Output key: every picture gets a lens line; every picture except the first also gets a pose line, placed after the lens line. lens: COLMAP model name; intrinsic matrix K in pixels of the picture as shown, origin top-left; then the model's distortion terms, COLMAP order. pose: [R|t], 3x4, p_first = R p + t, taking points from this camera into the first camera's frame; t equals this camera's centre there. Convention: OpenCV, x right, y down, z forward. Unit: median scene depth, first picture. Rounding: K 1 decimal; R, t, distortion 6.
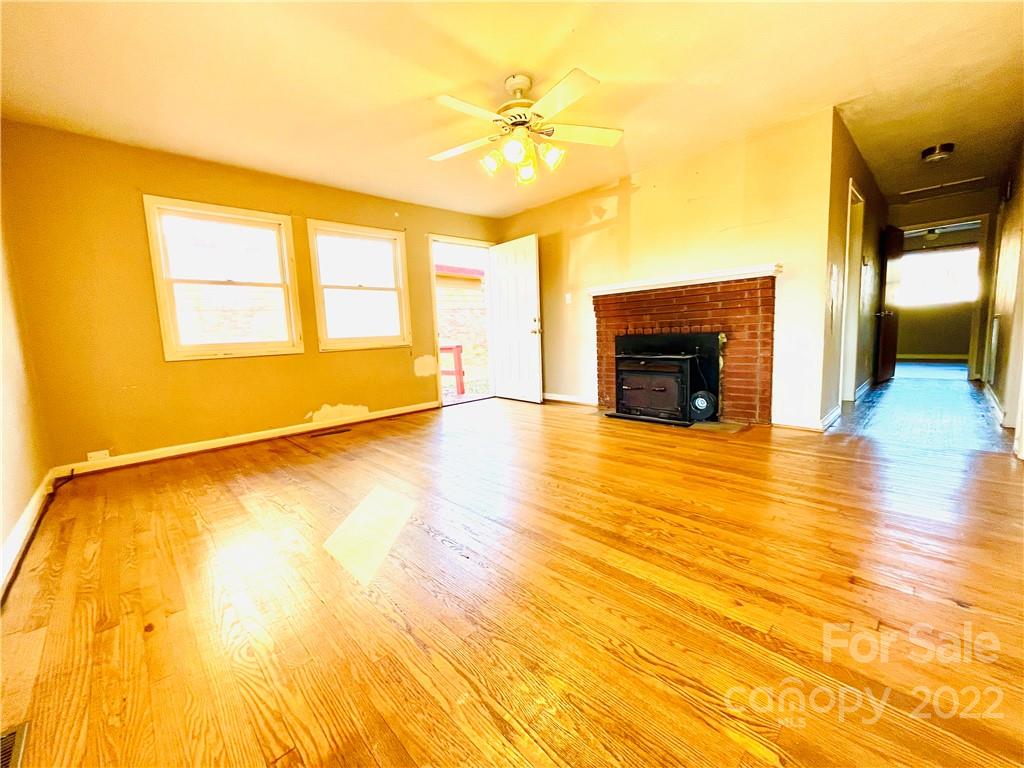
lens RADIAL K [[412.2, 0, 511.0], [0, 412.2, 382.2], [0, 0, 1]] dist [-0.004052, -0.000034]
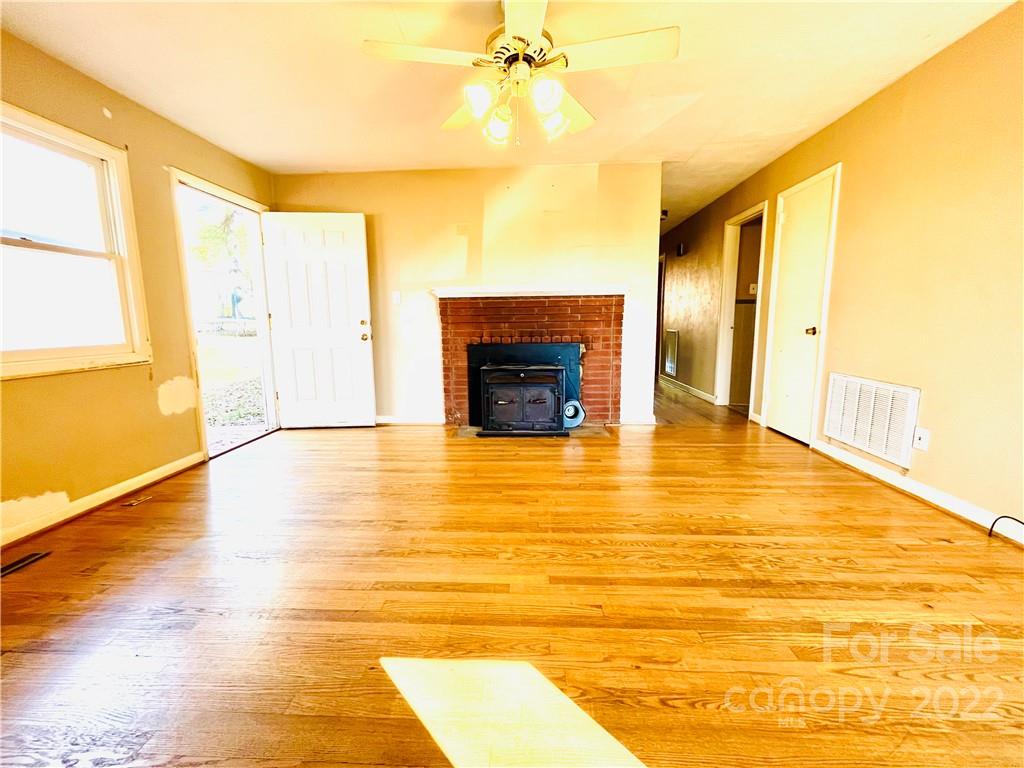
lens RADIAL K [[412.2, 0, 511.4], [0, 412.2, 380.6], [0, 0, 1]] dist [-0.004052, -0.000034]
pose [[0.724878, -0.062528, 0.686034, -0.323120], [0.063897, 0.997682, 0.023417, -0.053987], [-0.685907, 0.026861, 0.727193, 0.314873]]
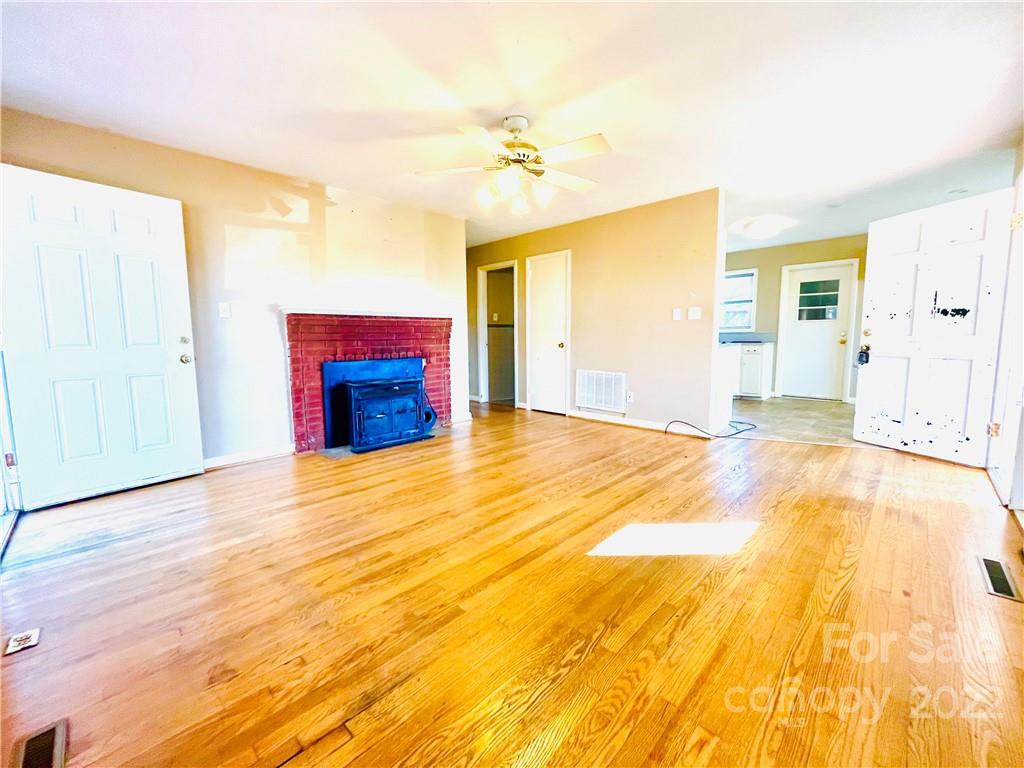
lens RADIAL K [[412.2, 0, 513.0], [0, 412.2, 378.7], [0, 0, 1]] dist [-0.004052, -0.000034]
pose [[-0.033564, -0.054369, 0.997957, -0.667422], [0.132273, 0.989494, 0.058356, -0.085600], [-0.990645, 0.133961, -0.026019, 0.694027]]
